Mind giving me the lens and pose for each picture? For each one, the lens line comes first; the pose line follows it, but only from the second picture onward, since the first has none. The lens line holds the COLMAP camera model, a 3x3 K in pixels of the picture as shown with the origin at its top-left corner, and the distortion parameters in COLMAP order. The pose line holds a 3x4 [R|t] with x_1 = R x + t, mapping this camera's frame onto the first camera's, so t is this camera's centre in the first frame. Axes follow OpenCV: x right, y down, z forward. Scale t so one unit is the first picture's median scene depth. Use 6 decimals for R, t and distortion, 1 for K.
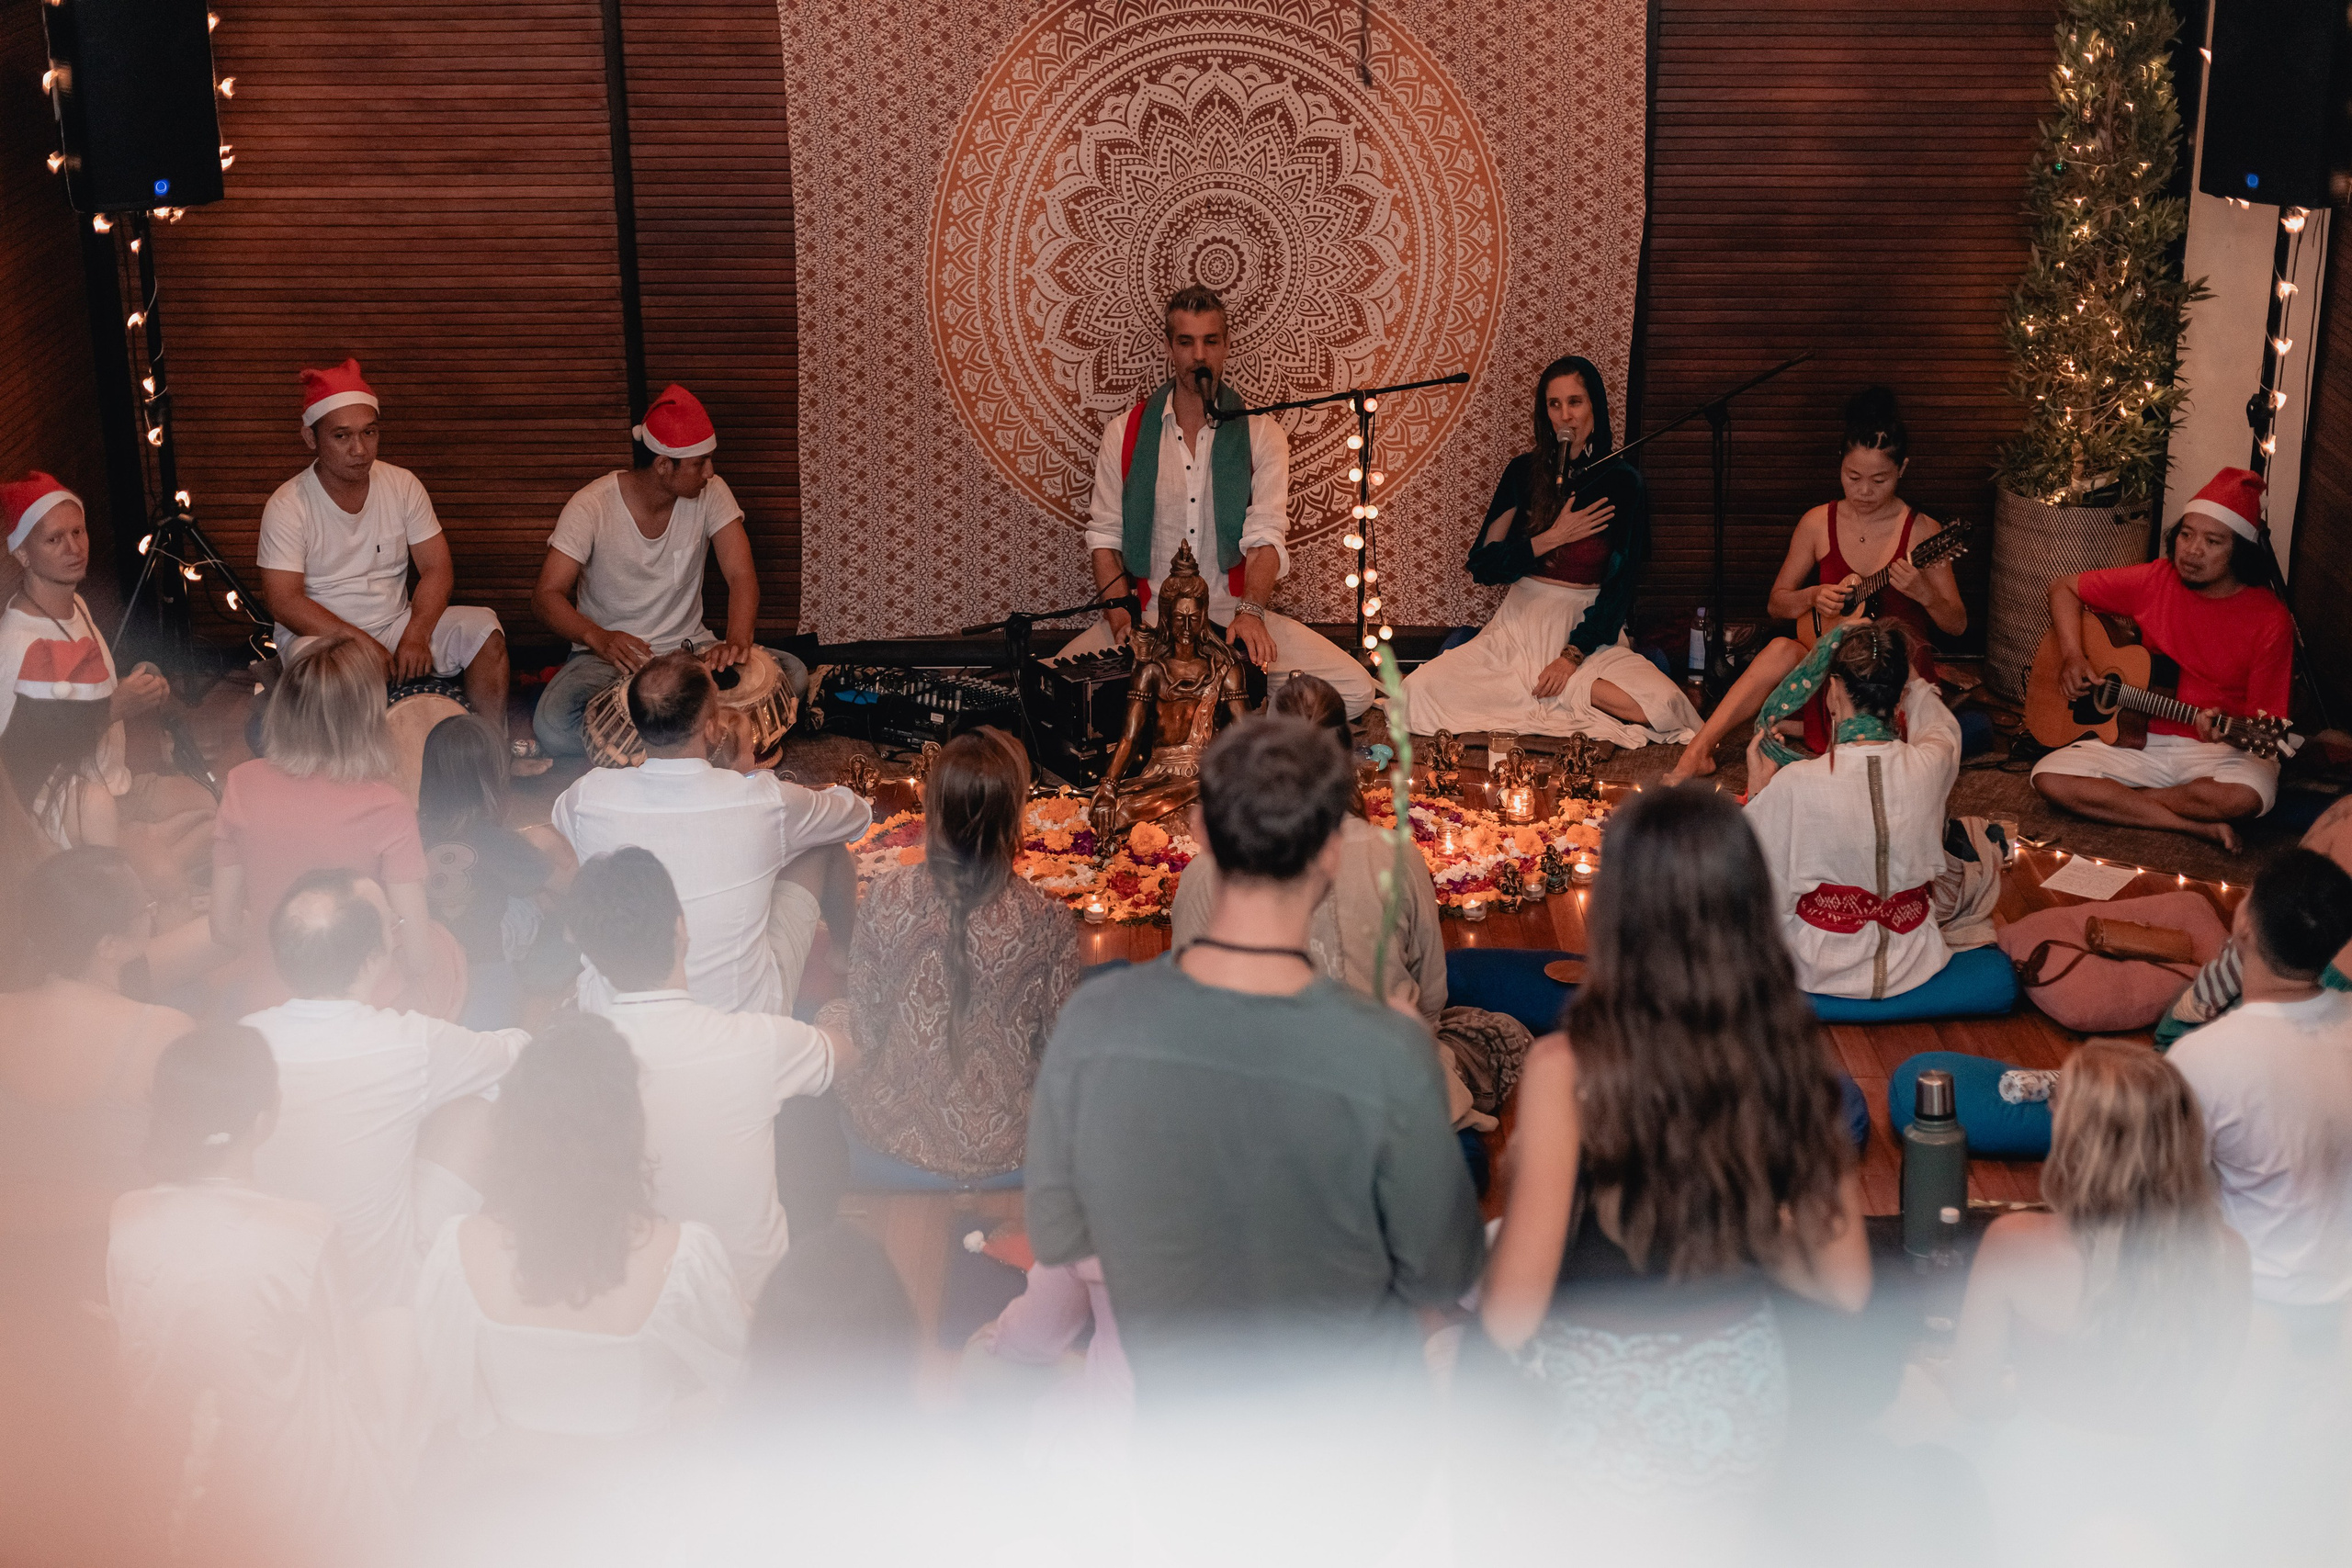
lens RADIAL K [[3419.4, 0, 1200.2], [0, 3419.4, 817.1], [0, 0, 1]] dist [0.009864, 0.000000]
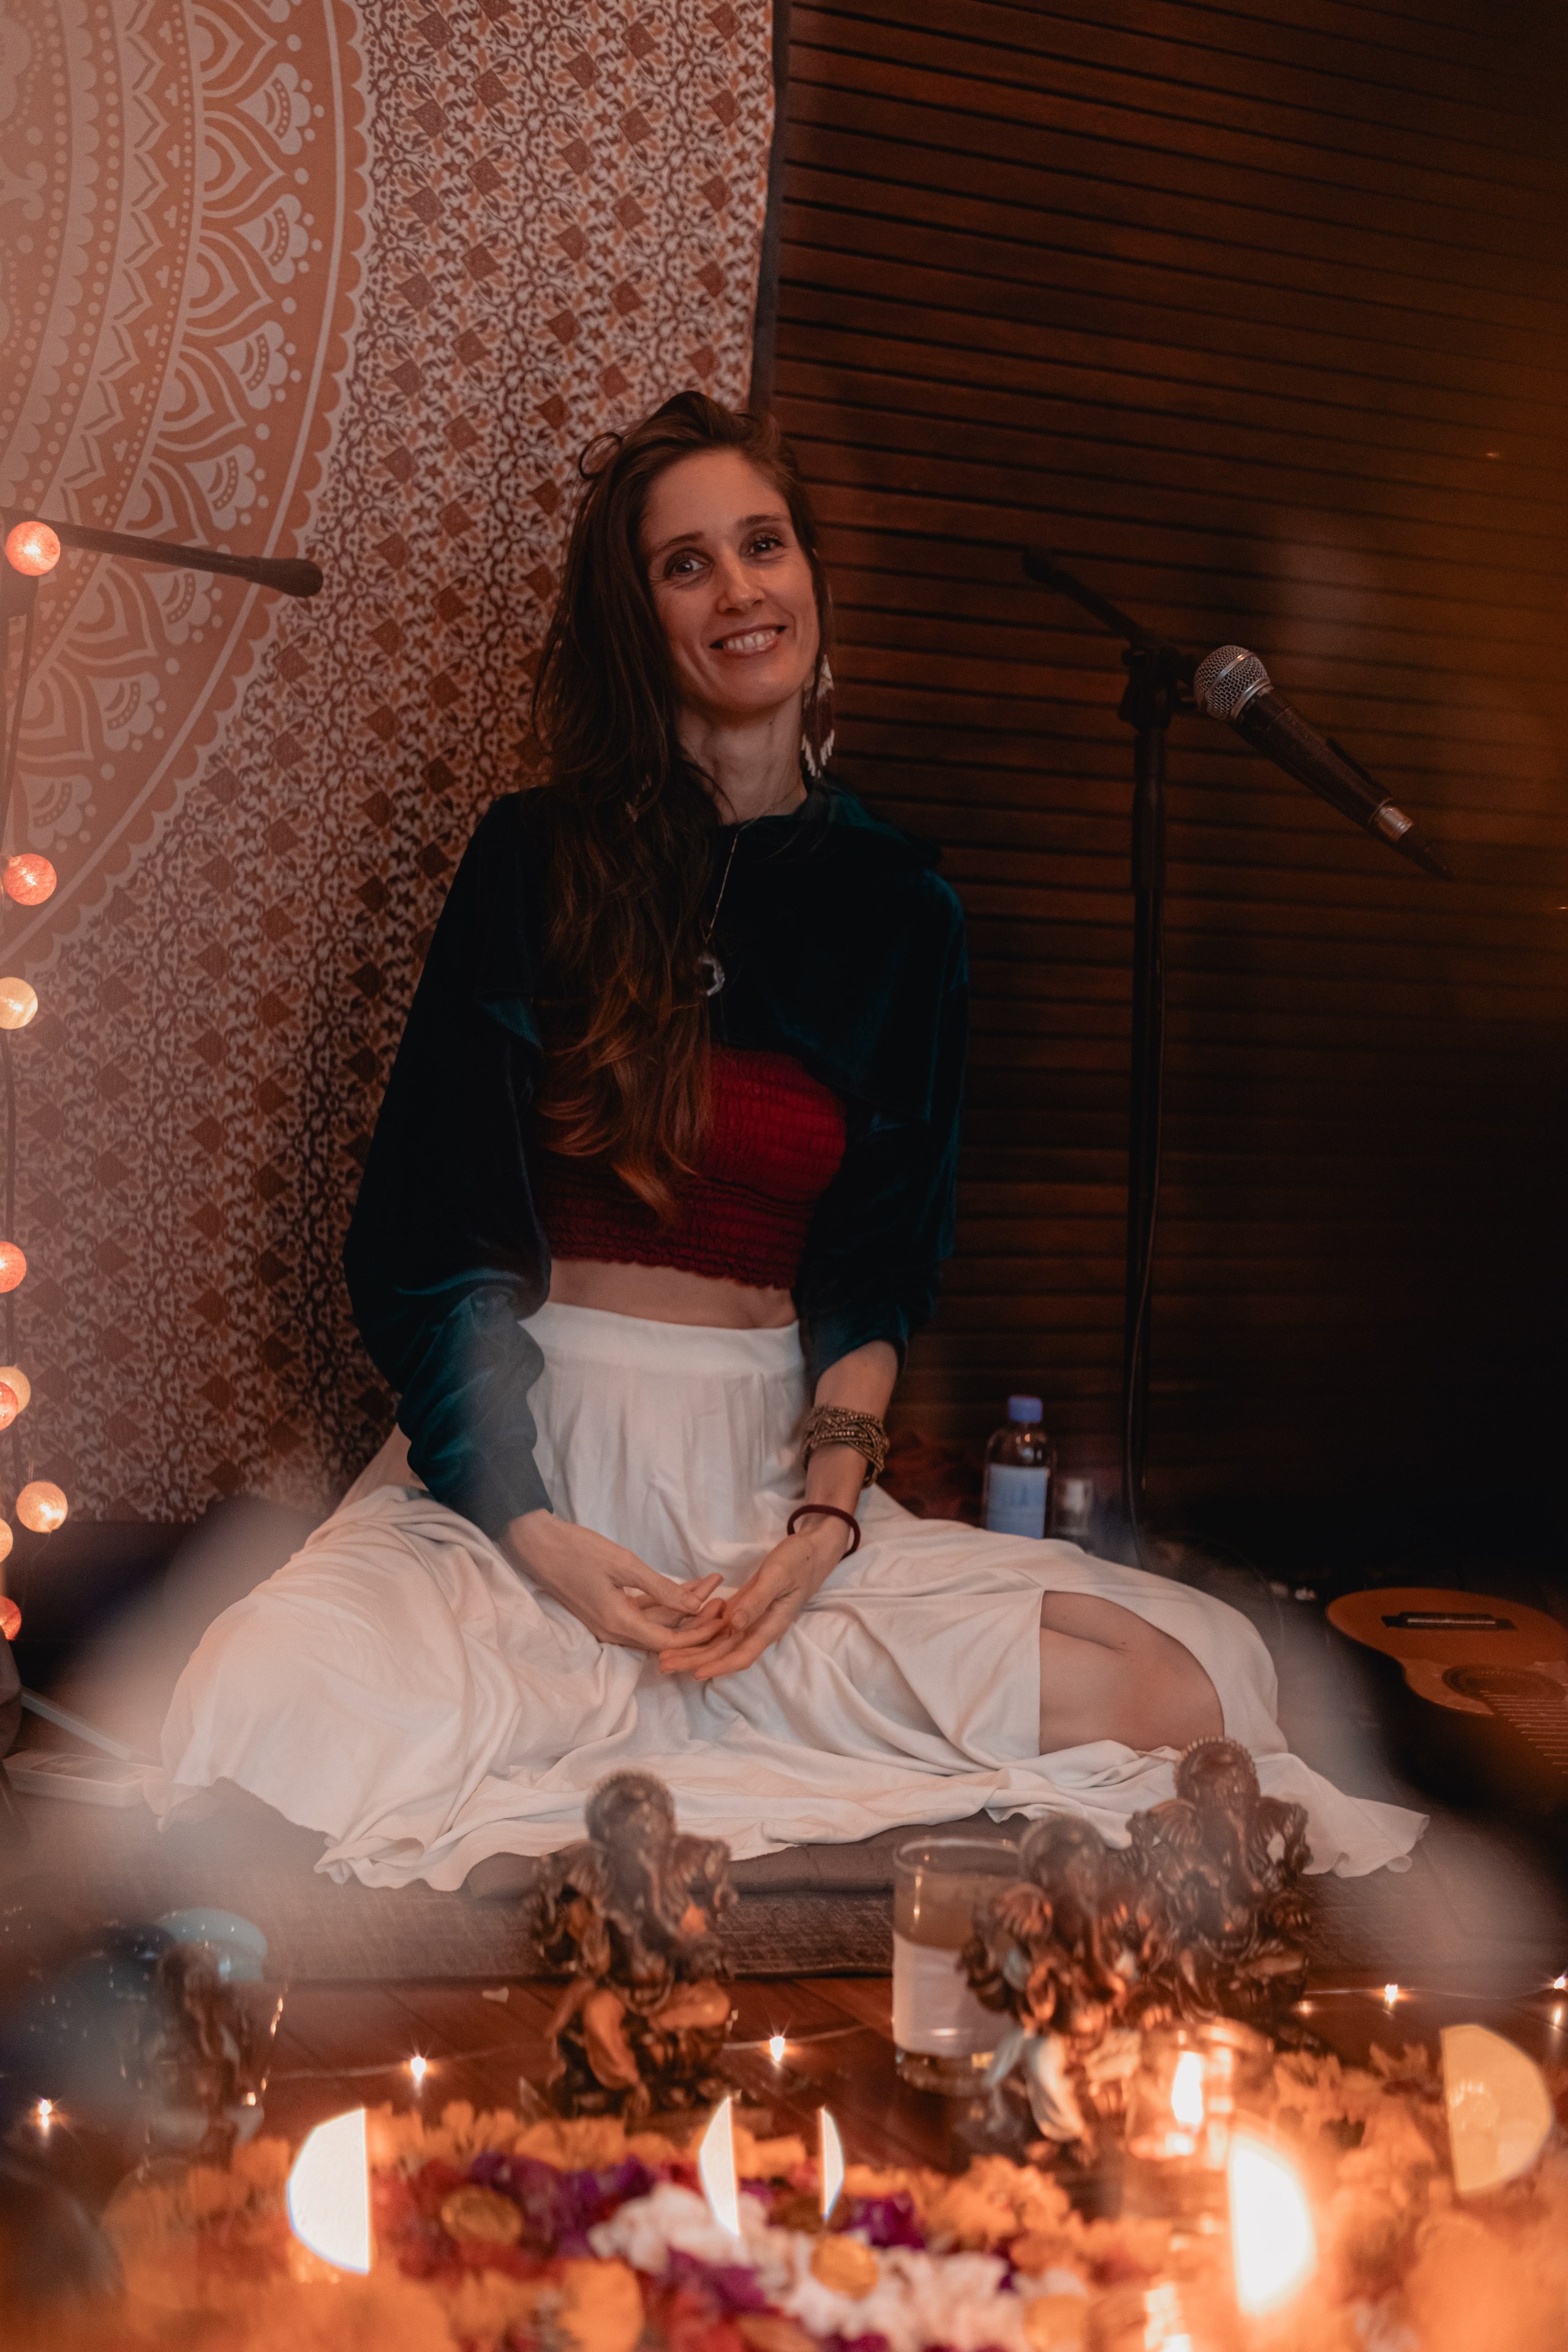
lens RADIAL K [[3419.8, 0, 726.0], [0, 3419.8, 1135.5], [0, 0, 1]] dist [0.009864, 0.000000]
pose [[0.890355, 0.020193, 0.454819, -0.013852], [0.113840, 0.957405, -0.265360, -0.006581], [-0.440804, 0.288042, 0.850132, 0.759250]]
